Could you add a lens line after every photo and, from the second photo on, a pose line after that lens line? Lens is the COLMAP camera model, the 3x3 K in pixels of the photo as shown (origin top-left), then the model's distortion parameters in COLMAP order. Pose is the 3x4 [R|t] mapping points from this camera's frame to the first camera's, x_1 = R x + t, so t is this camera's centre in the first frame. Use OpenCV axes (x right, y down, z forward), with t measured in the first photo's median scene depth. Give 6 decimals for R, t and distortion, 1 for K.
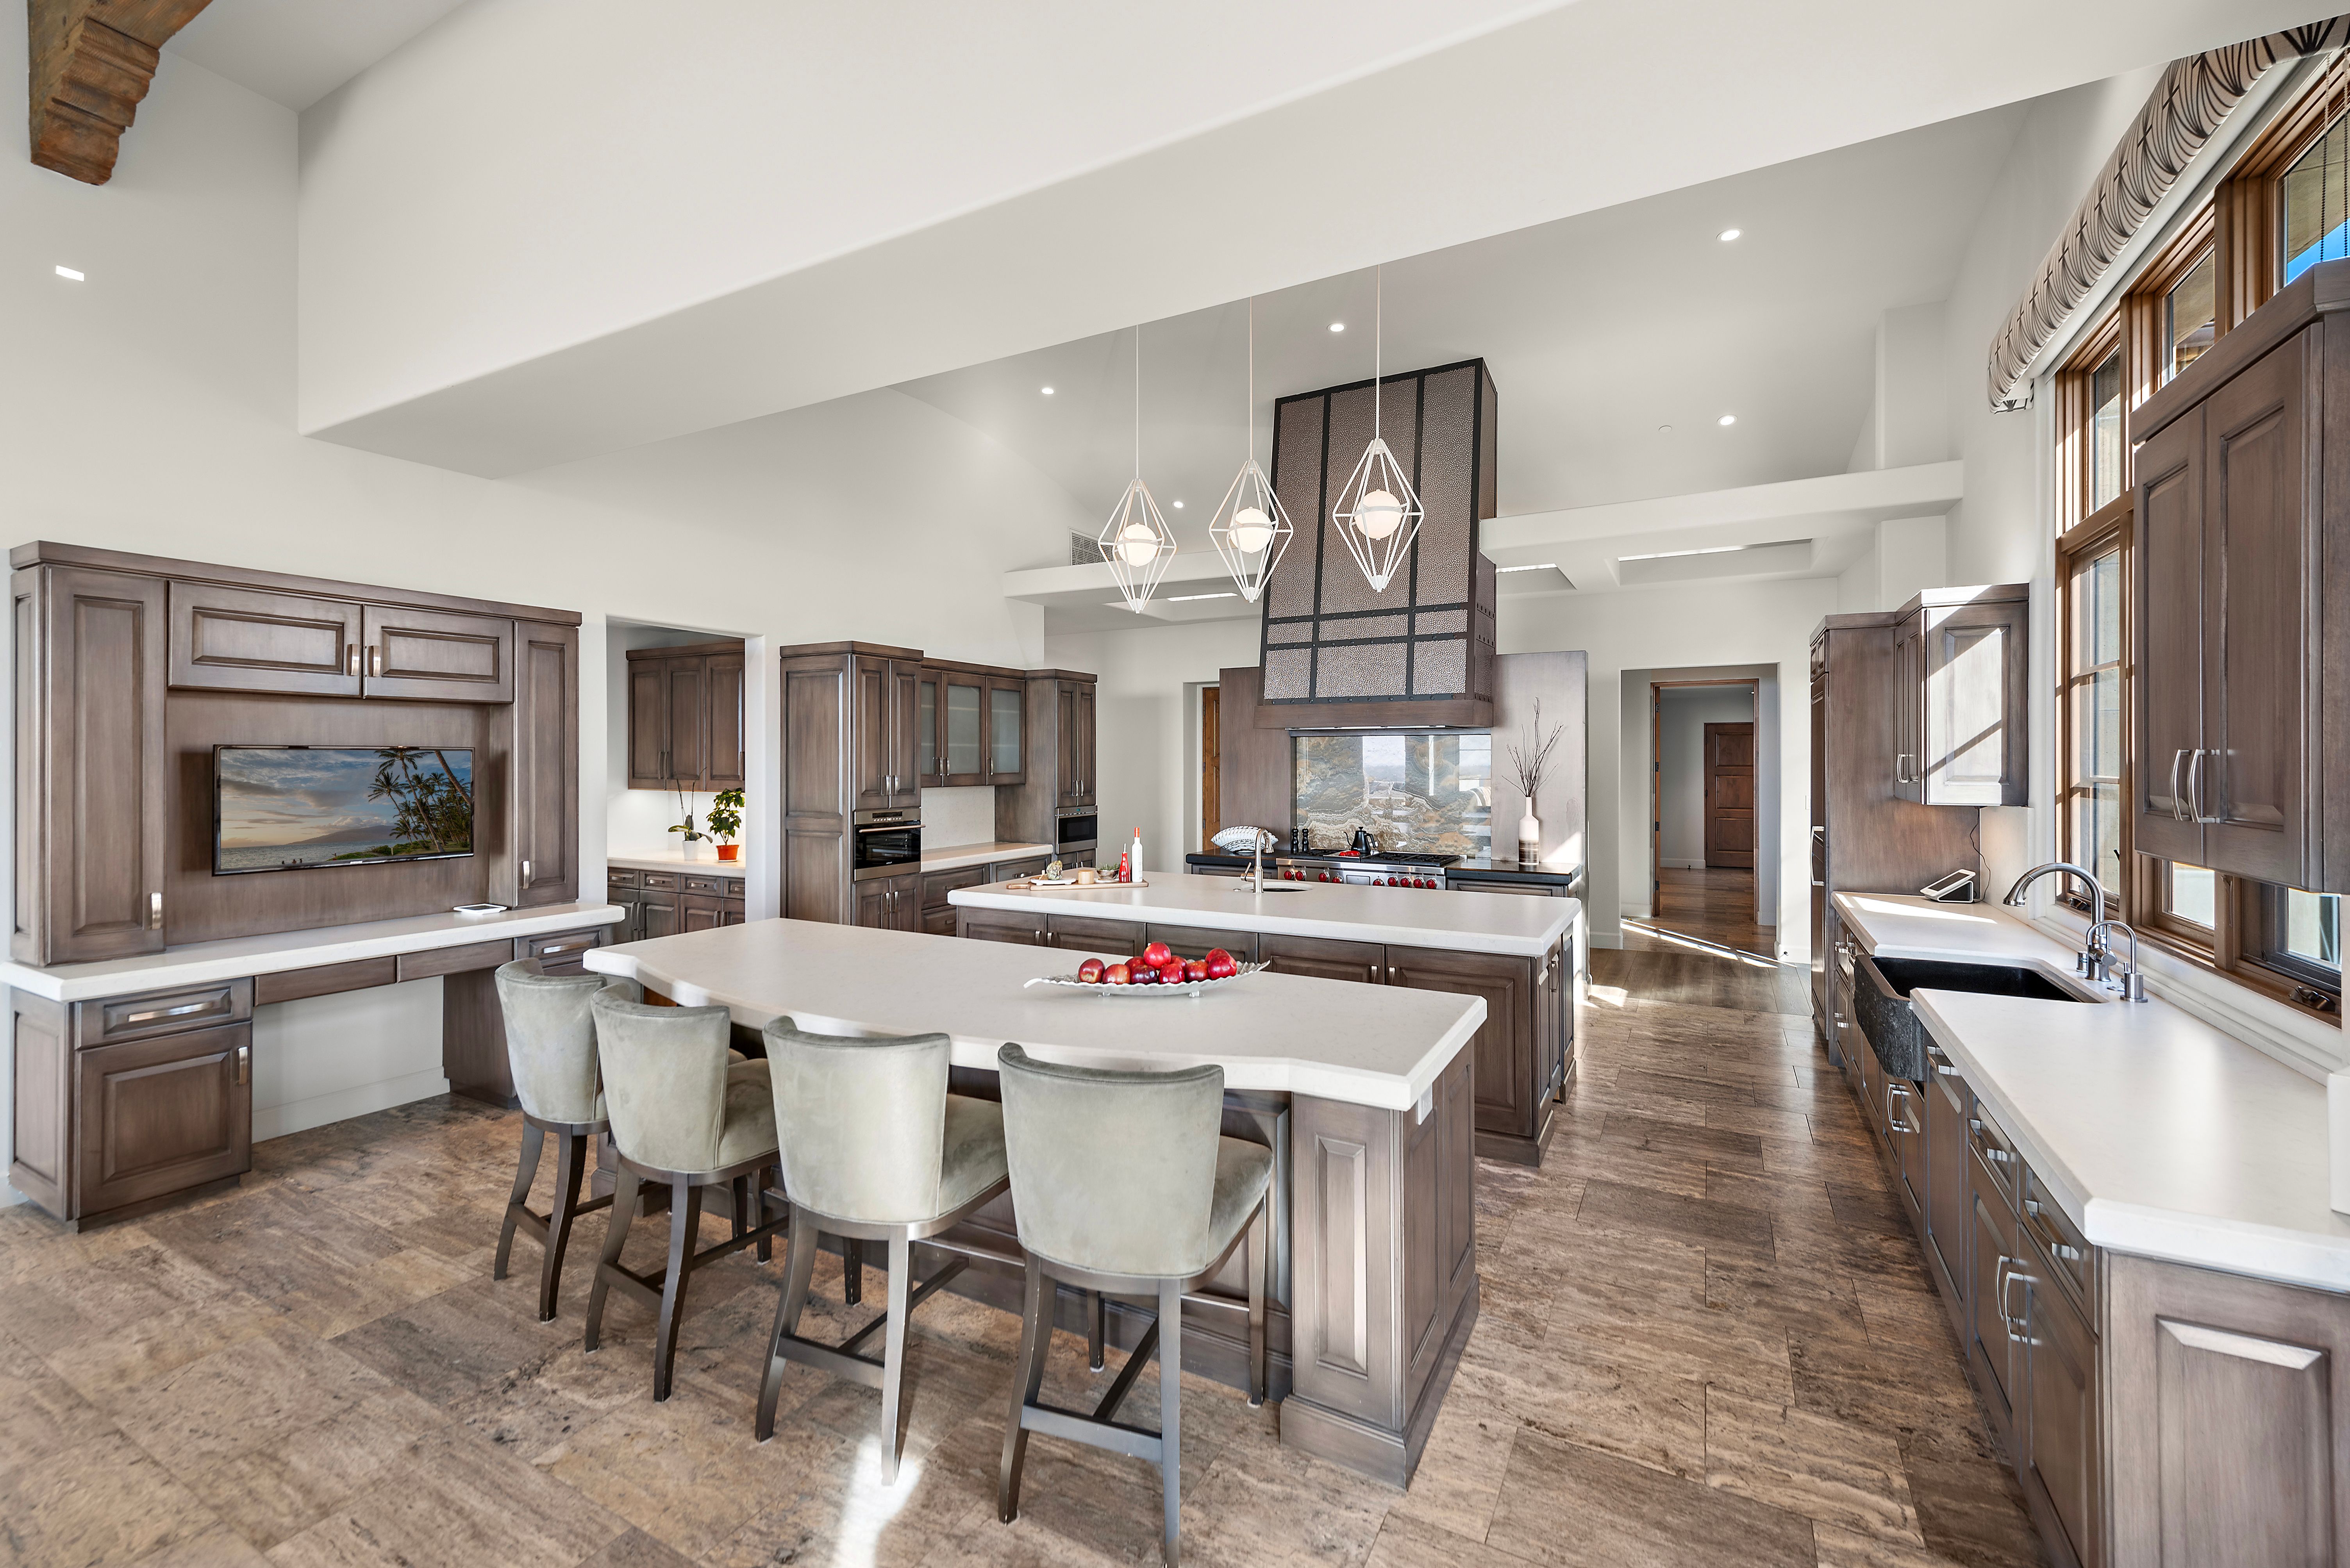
lens RADIAL K [[967.7, 0, 1175.6], [0, 967.7, 770.7], [0, 0, 1]] dist [0.000473, 0.000013]
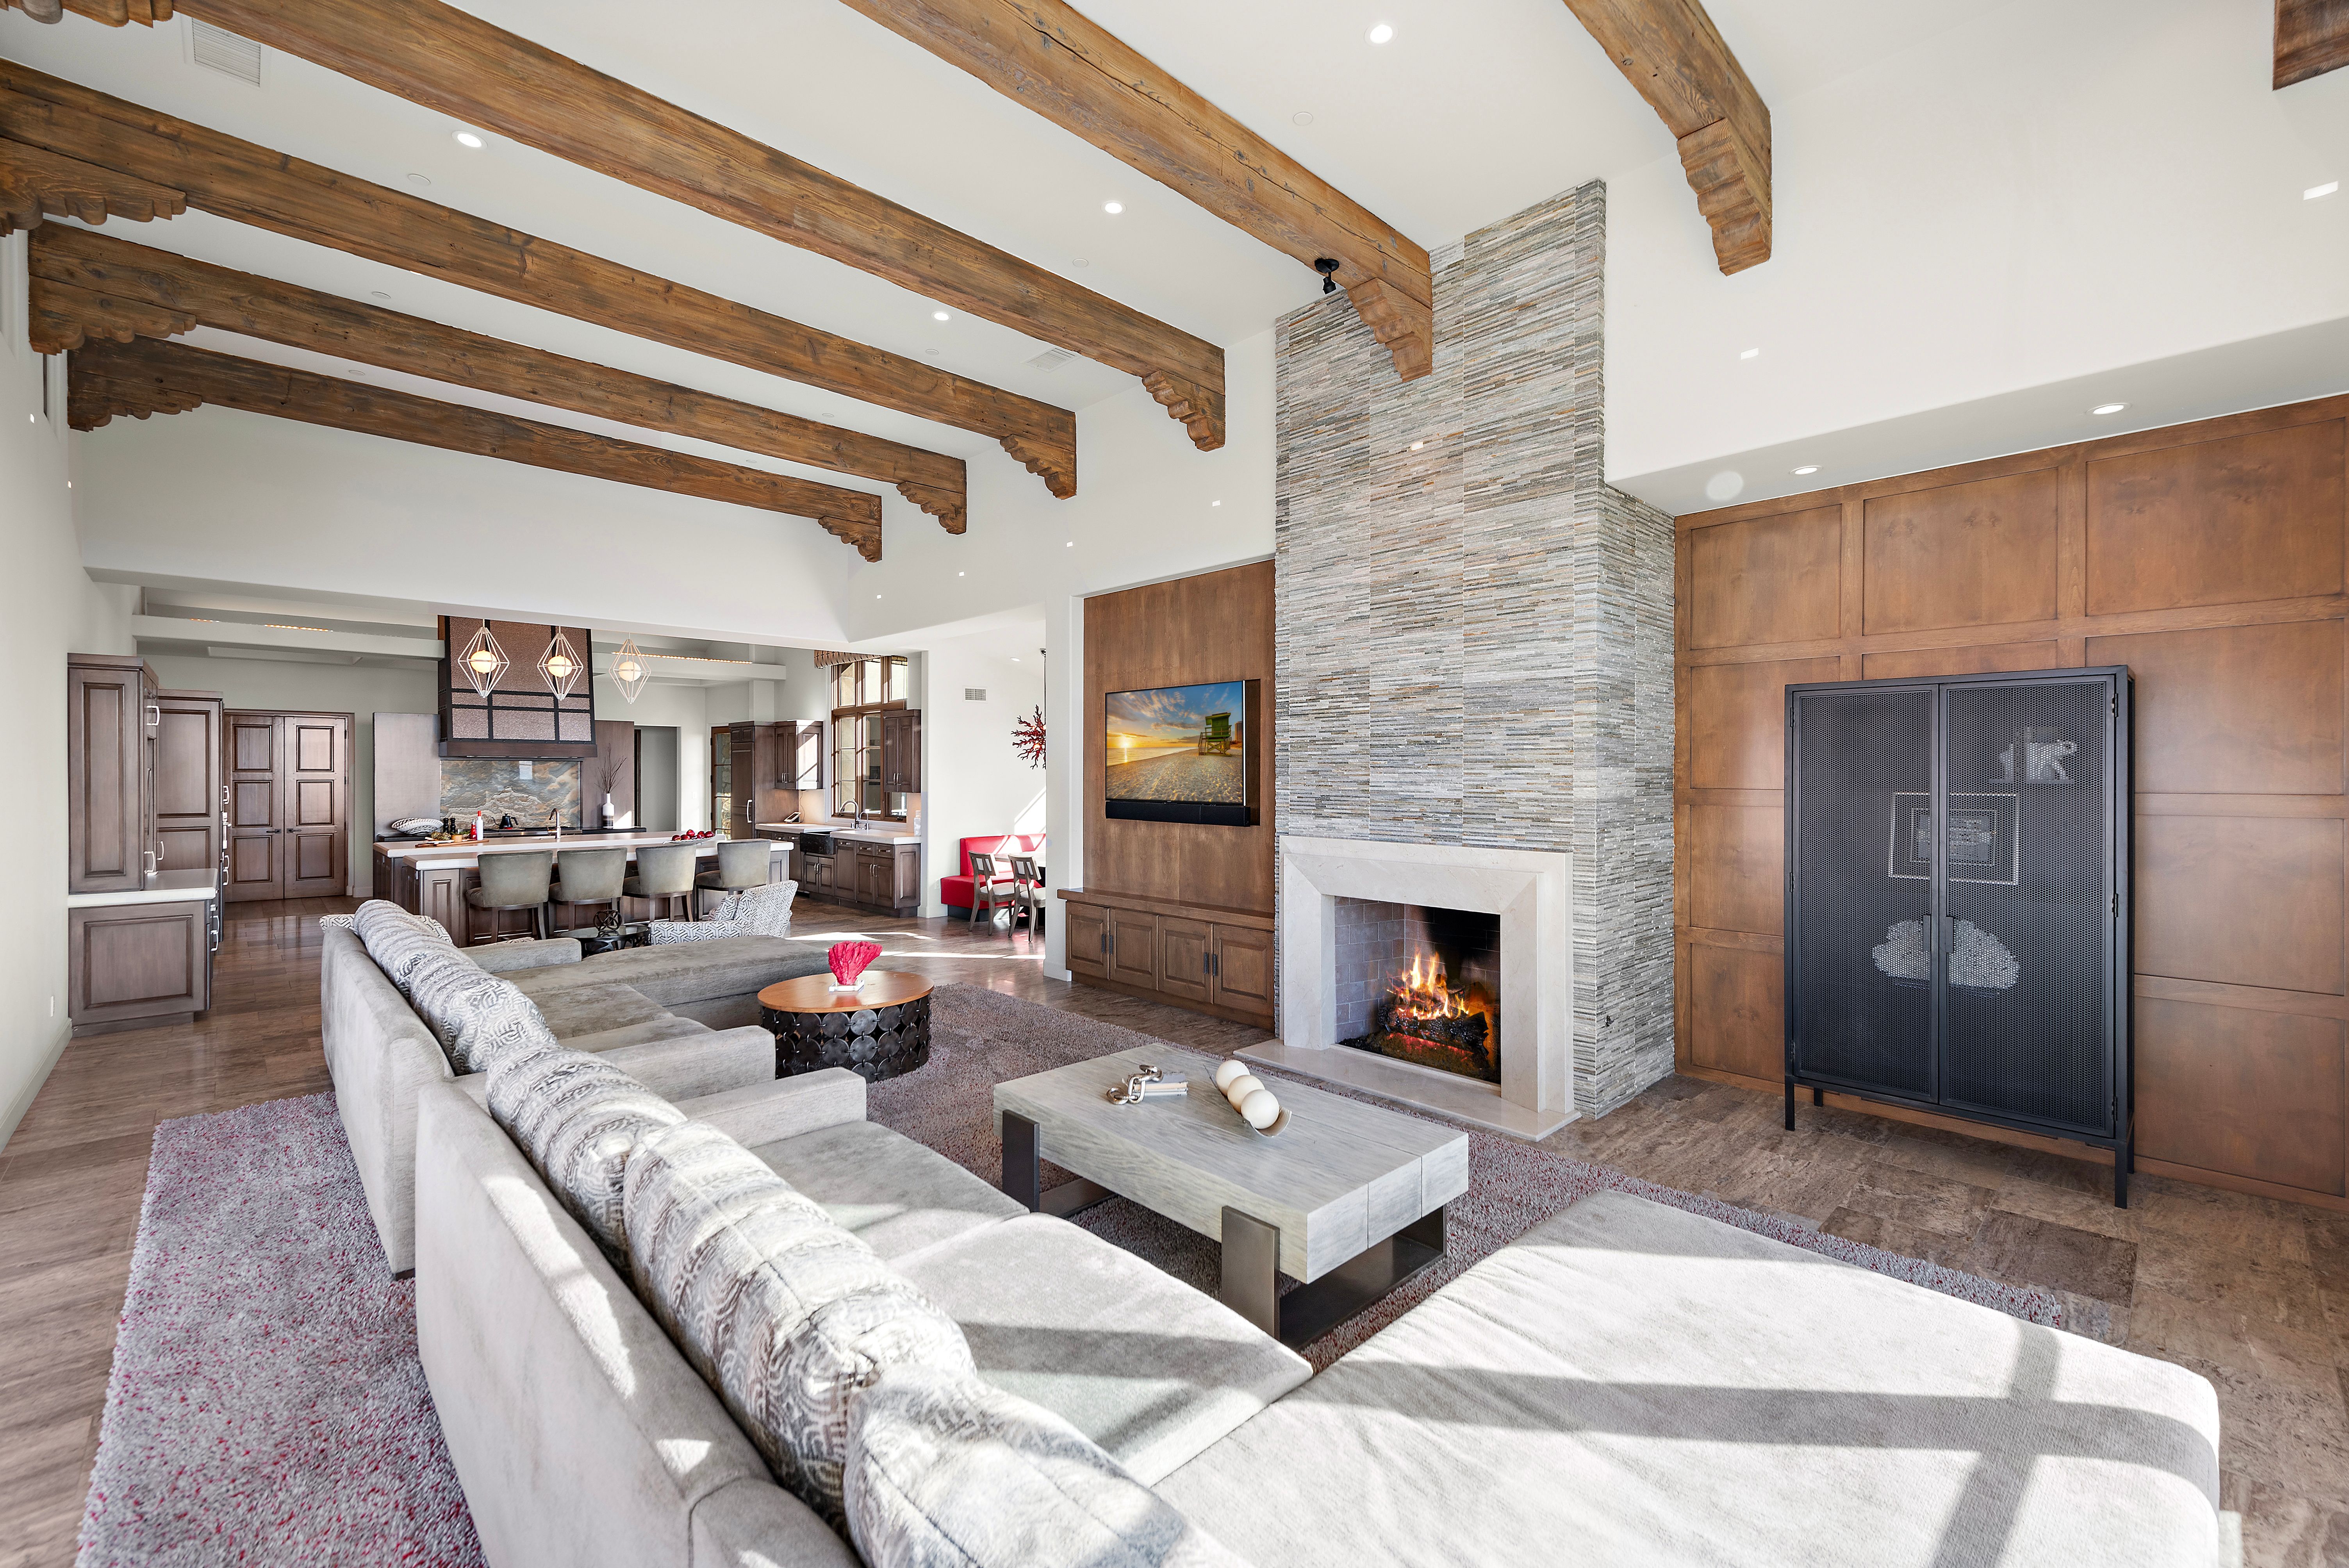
lens RADIAL K [[967.4, 0, 1175.1], [0, 967.4, 770.7], [0, 0, 1]] dist [0.000473, 0.000013]
pose [[0.292993, 0.001547, 0.956113, -1.638726], [0.008770, 0.999952, -0.004305, -0.000650], [-0.956074, 0.009646, 0.292966, -0.950375]]
